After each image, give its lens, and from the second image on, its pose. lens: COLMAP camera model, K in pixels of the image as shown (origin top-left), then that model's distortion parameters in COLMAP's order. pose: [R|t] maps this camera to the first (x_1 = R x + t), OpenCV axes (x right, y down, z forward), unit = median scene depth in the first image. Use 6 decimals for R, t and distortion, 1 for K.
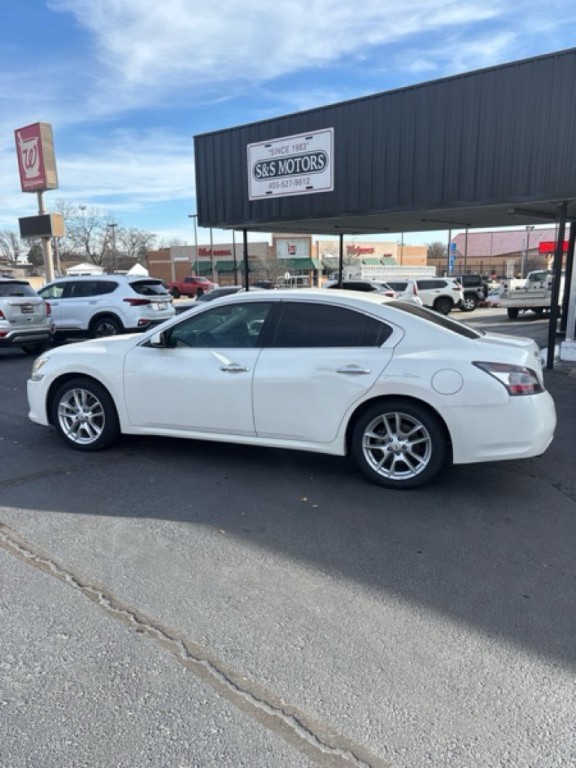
lens RADIAL K [[596.4, 0, 281.0], [0, 596.4, 385.1], [0, 0, 1]] dist [0.029114, -0.000640]
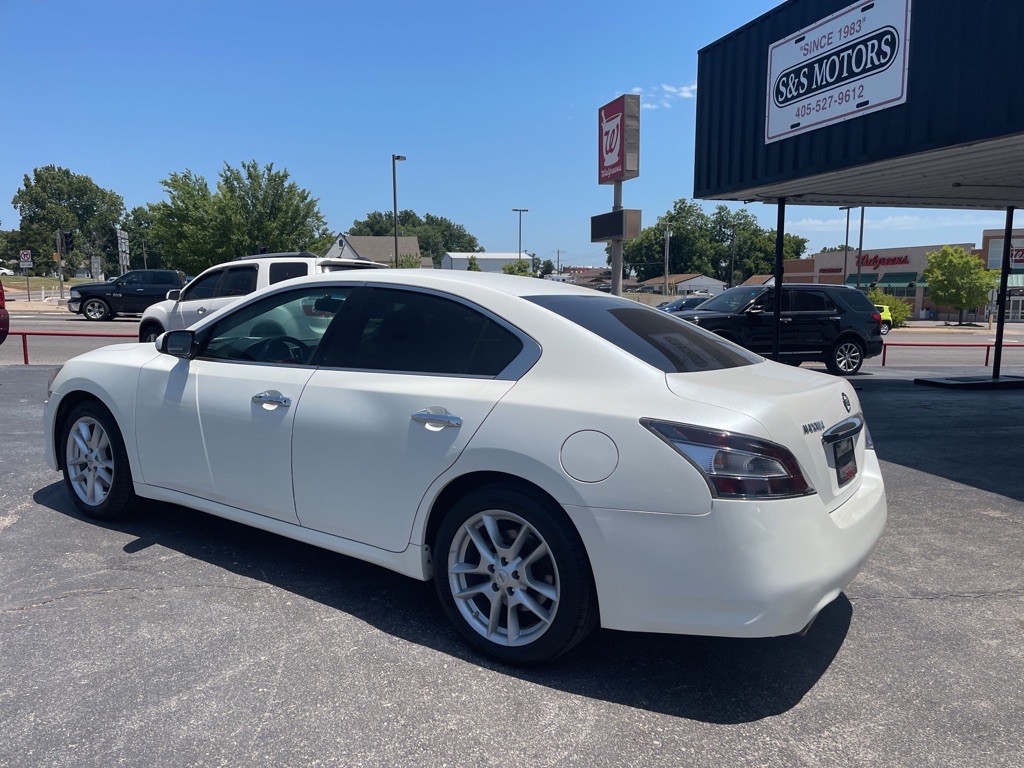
lens RADIAL K [[780.6, 0, 512.0], [0, 780.6, 384.0], [0, 0, 1]] dist [0.065592, -0.074126]
pose [[0.838008, 0.084163, -0.539129, 0.170444], [-0.120596, 0.992167, -0.032564, -0.035637], [0.532165, 0.092306, 0.841593, 0.285384]]
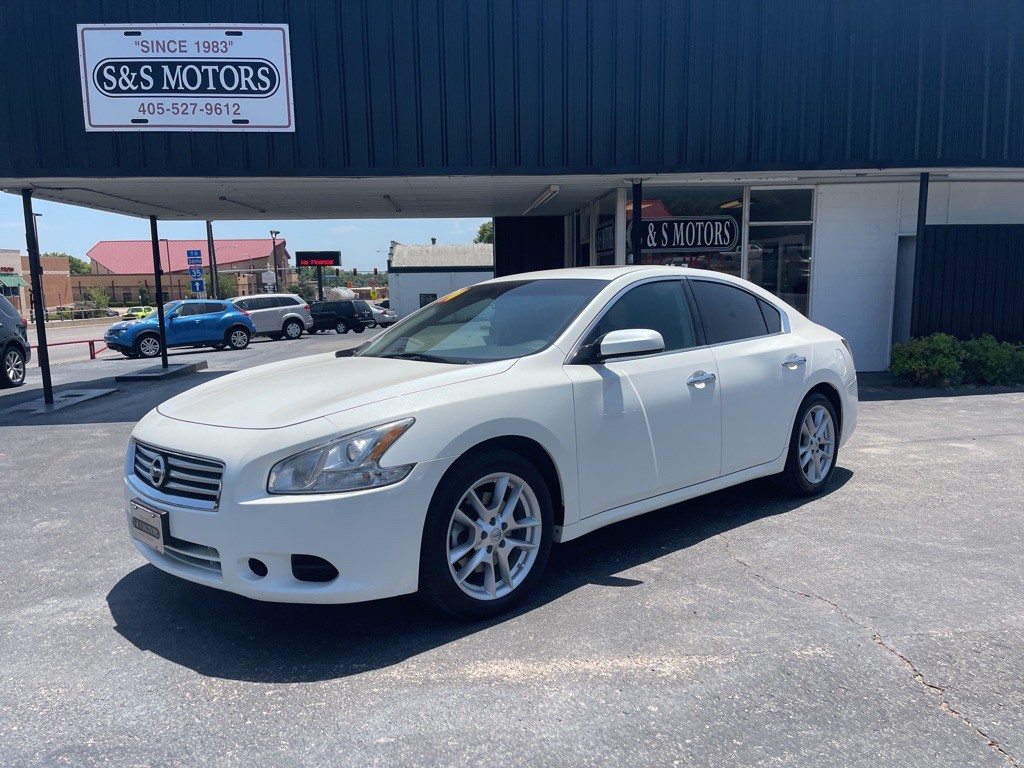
lens RADIAL K [[787.5, 0, 515.7], [0, 787.5, 392.4], [0, 0, 1]] dist [0.089115, -0.127043]
pose [[0.699274, -0.099623, 0.707878, -0.311320], [0.147396, 0.989057, -0.006409, -0.032828], [-0.699493, 0.108820, 0.706305, 0.299638]]
